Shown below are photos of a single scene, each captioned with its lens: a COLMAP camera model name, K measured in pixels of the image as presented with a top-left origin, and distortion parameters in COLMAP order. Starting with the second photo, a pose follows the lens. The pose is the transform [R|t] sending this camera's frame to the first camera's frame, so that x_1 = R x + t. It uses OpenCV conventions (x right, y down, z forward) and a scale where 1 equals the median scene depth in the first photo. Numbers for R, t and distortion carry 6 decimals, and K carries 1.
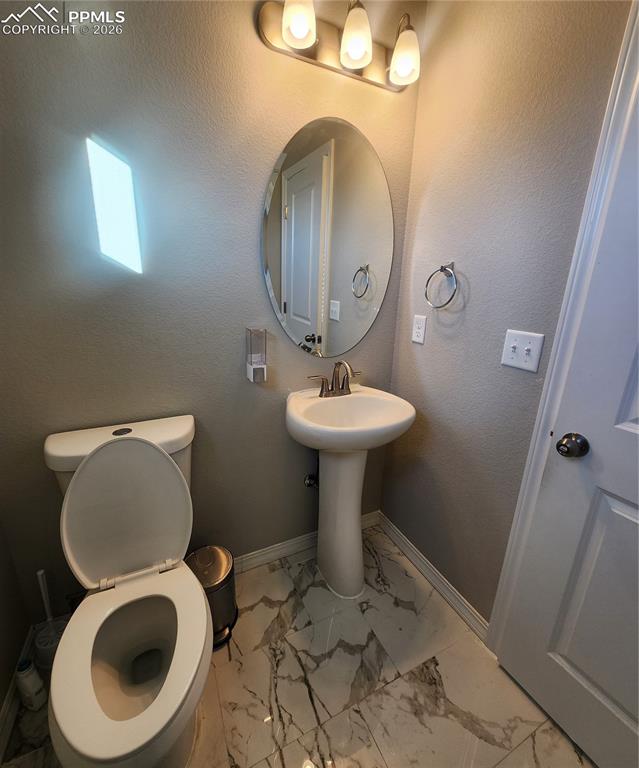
lens RADIAL K [[331.1, 0, 319.3], [0, 331.1, 376.2], [0, 0, 1]] dist [0.000650, 0.000145]
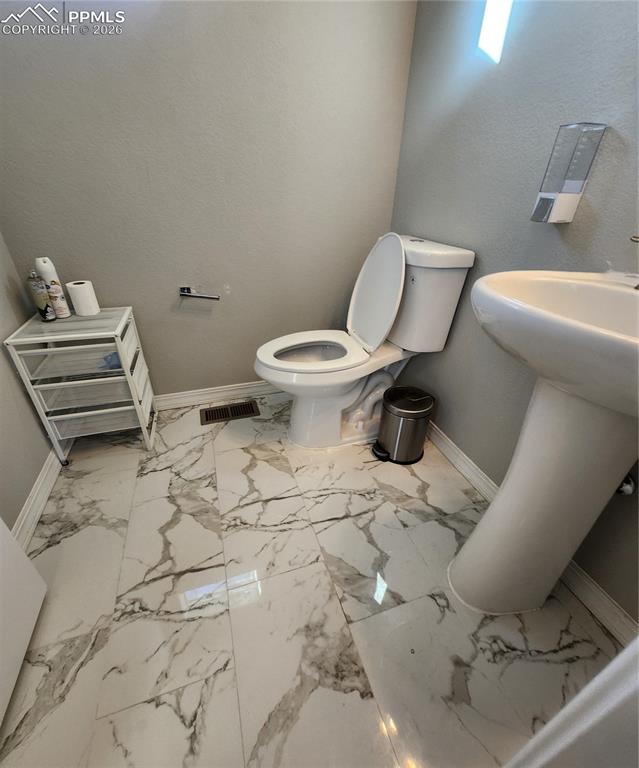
lens RADIAL K [[331.1, 0, 319.3], [0, 331.1, 376.2], [0, 0, 1]] dist [0.000650, 0.000145]
pose [[-0.115371, 0.474898, -0.872446, 0.639185], [-0.301889, 0.820001, 0.486273, 0.087465], [0.946337, 0.319483, 0.048762, 0.710055]]
